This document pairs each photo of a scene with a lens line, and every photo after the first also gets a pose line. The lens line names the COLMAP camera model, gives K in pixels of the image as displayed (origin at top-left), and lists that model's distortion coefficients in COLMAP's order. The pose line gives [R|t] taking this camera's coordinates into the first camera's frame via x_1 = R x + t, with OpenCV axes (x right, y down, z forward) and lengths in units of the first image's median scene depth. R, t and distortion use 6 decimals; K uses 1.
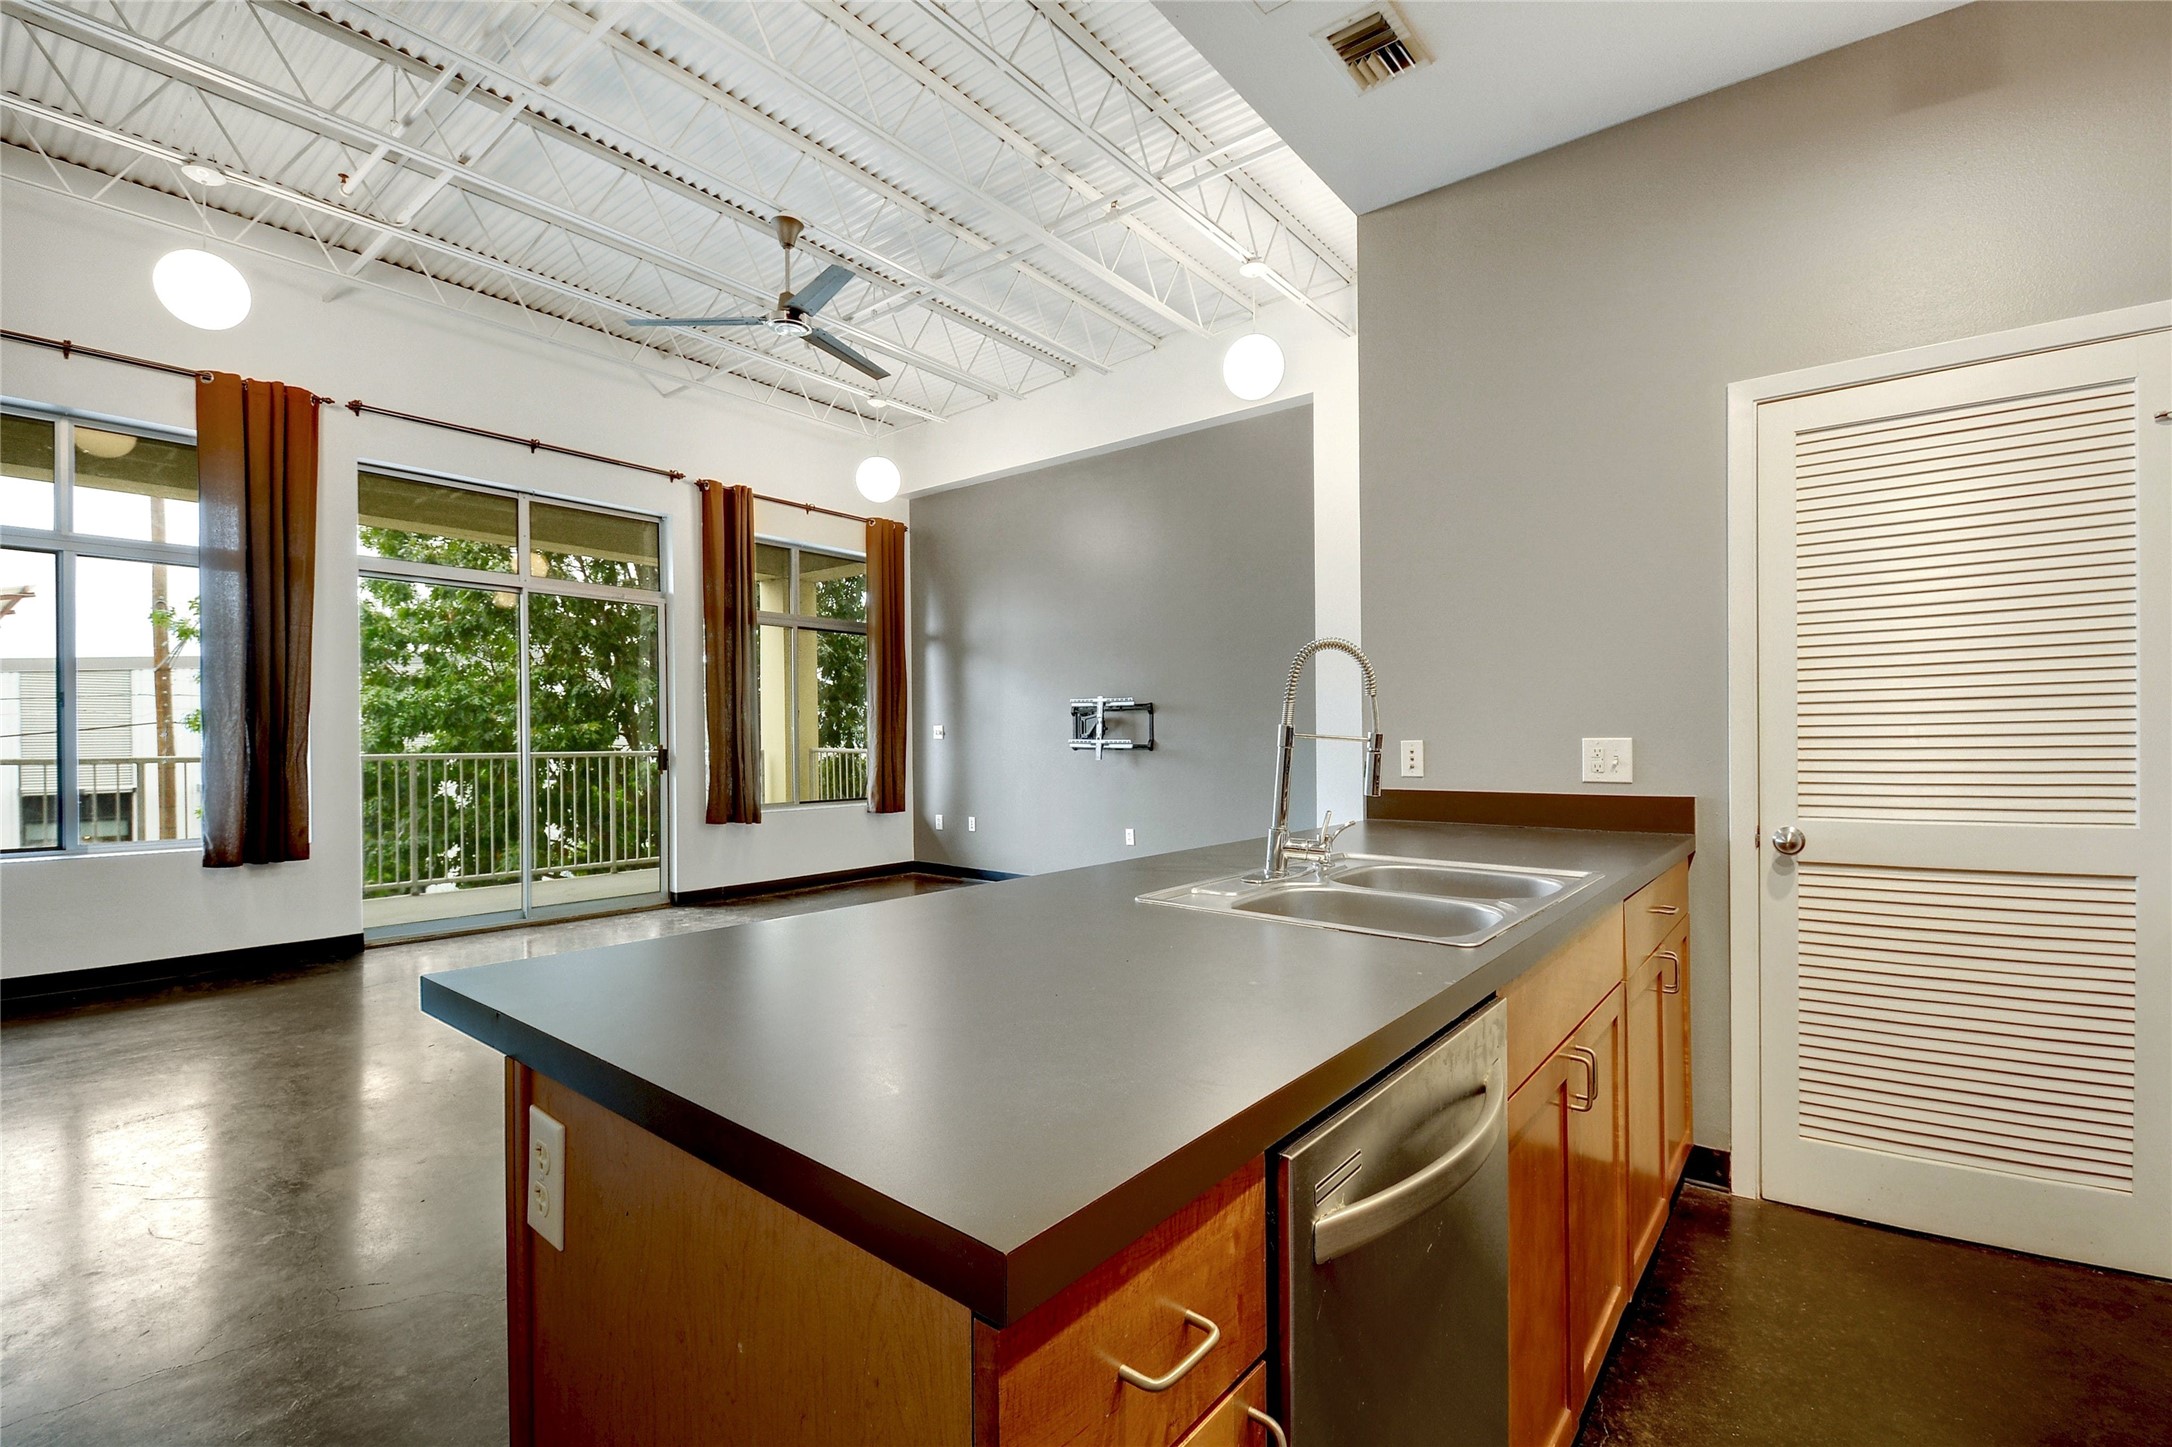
lens RADIAL K [[973.2, 0, 1080.7], [0, 973.2, 739.9], [0, 0, 1]] dist [0.001969, -0.000361]
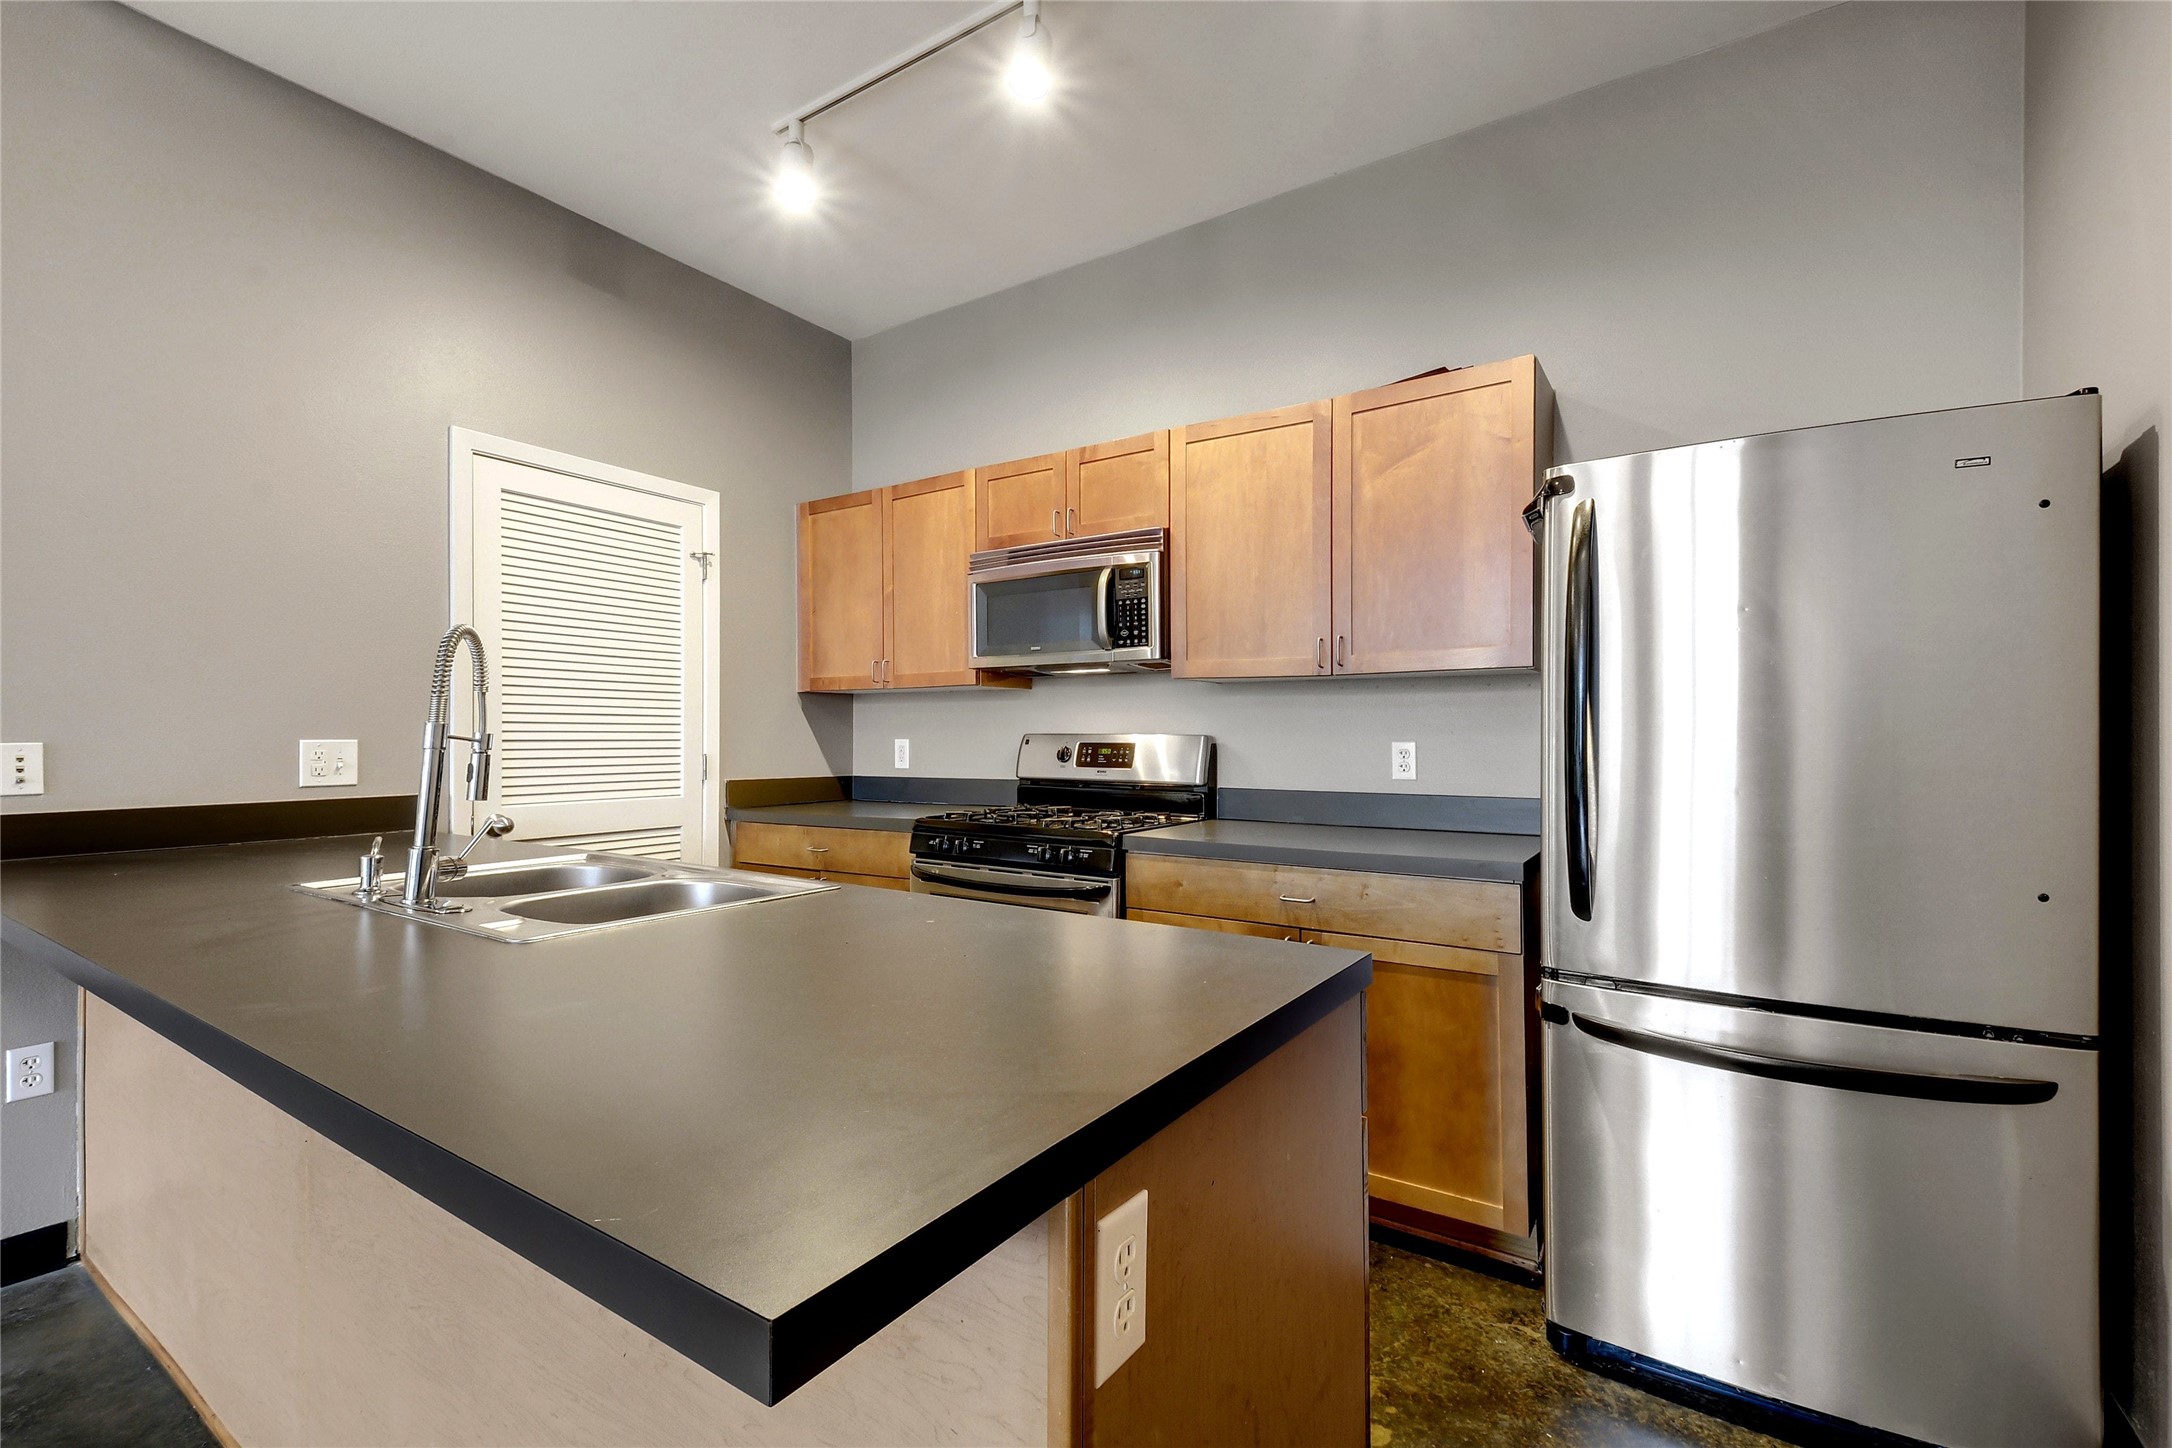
lens RADIAL K [[973.2, 0, 1080.7], [0, 973.2, 740.4], [0, 0, 1]] dist [0.001969, -0.000361]
pose [[-0.080195, 0.008145, 0.996746, -0.521985], [0.000968, 0.999967, -0.008093, 0.006444], [-0.996779, 0.000316, -0.080201, 0.376985]]
